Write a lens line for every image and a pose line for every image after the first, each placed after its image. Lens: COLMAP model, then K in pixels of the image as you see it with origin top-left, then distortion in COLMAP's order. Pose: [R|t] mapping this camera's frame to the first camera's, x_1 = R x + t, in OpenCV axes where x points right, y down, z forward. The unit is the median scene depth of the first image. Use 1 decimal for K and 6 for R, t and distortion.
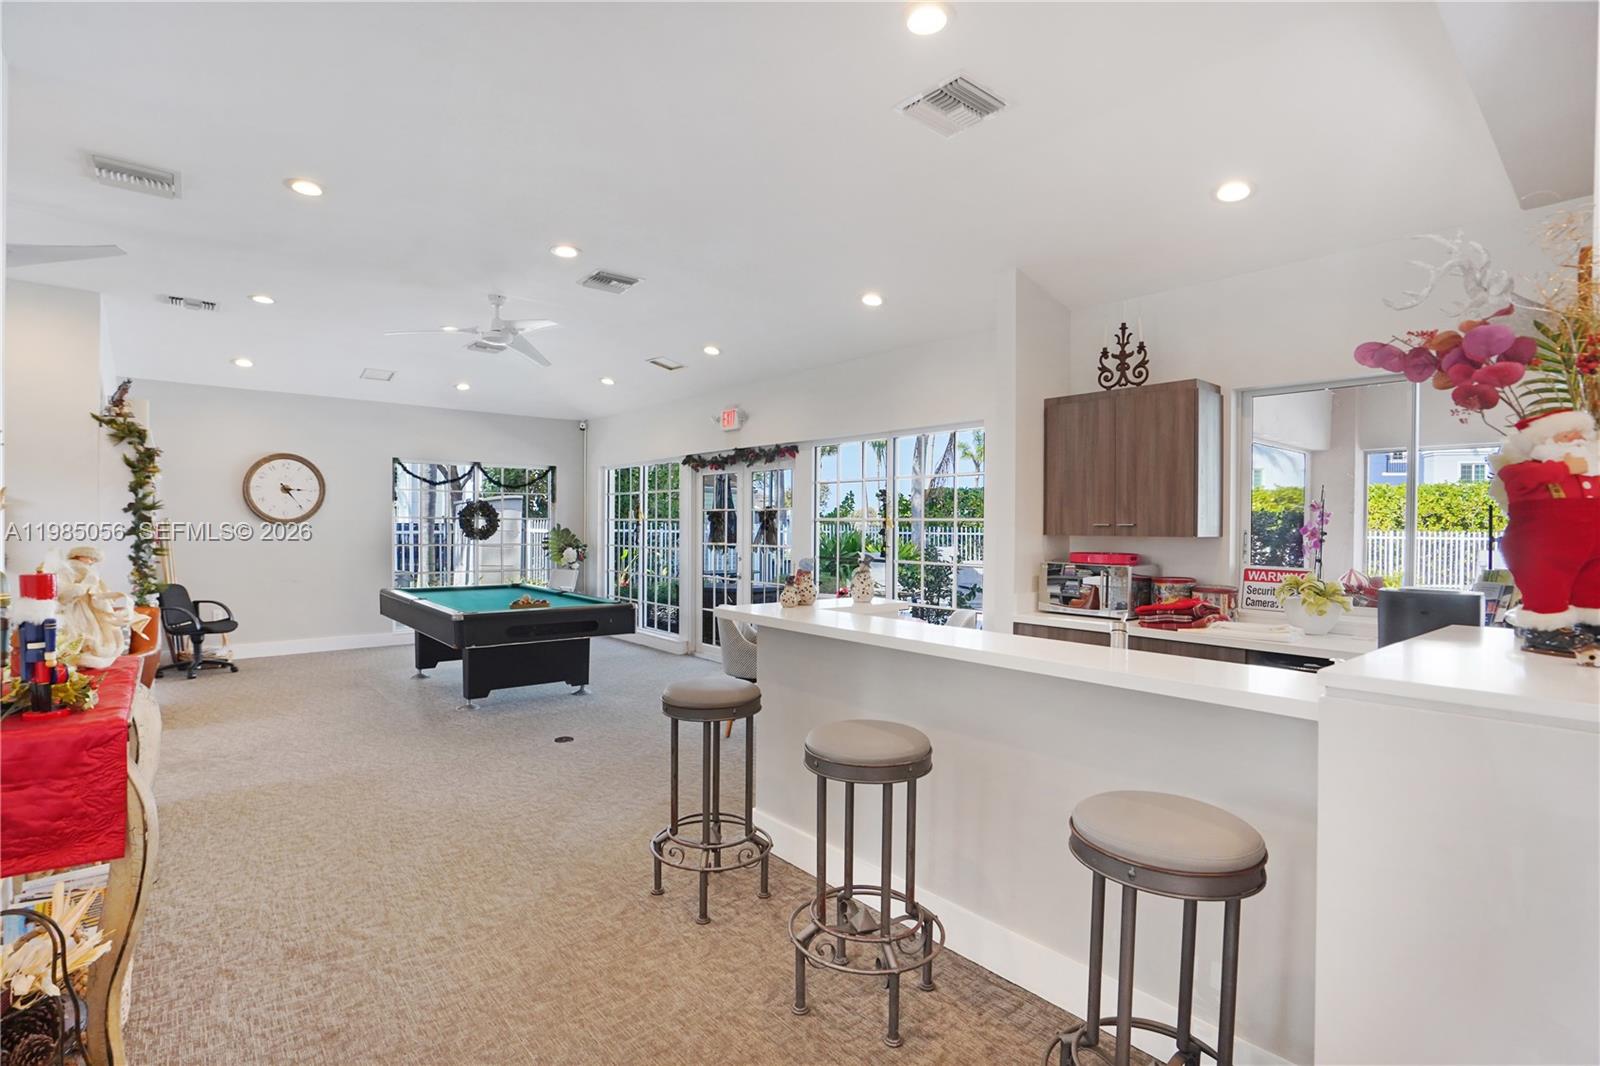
lens RADIAL K [[760.6, 0, 800.0], [0, 760.6, 533.0], [0, 0, 1]] dist [-0.065443, 0.019284]
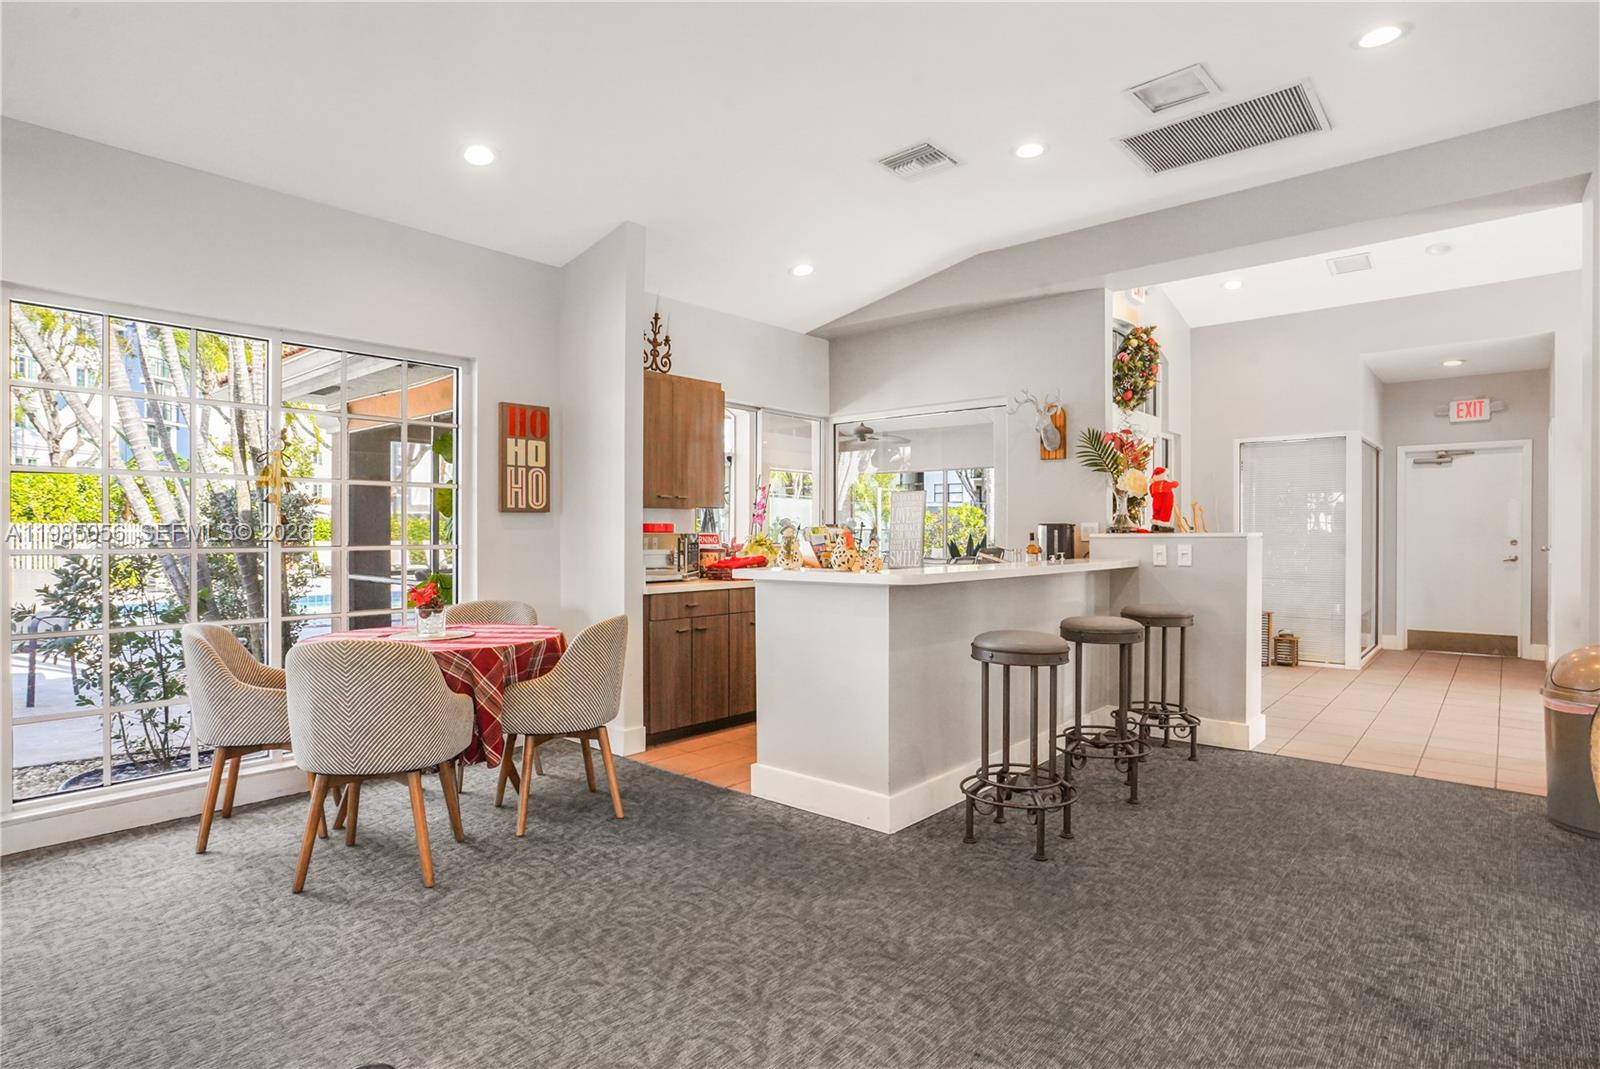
lens RADIAL K [[830.1, 0, 800.0], [0, 830.1, 534.5], [0, 0, 1]] dist [-0.004752, -0.000197]
pose [[-0.154742, -0.010774, 0.987896, -0.822812], [0.009447, 0.999879, 0.012384, 0.030982], [-0.987910, 0.011249, -0.154621, 1.008207]]
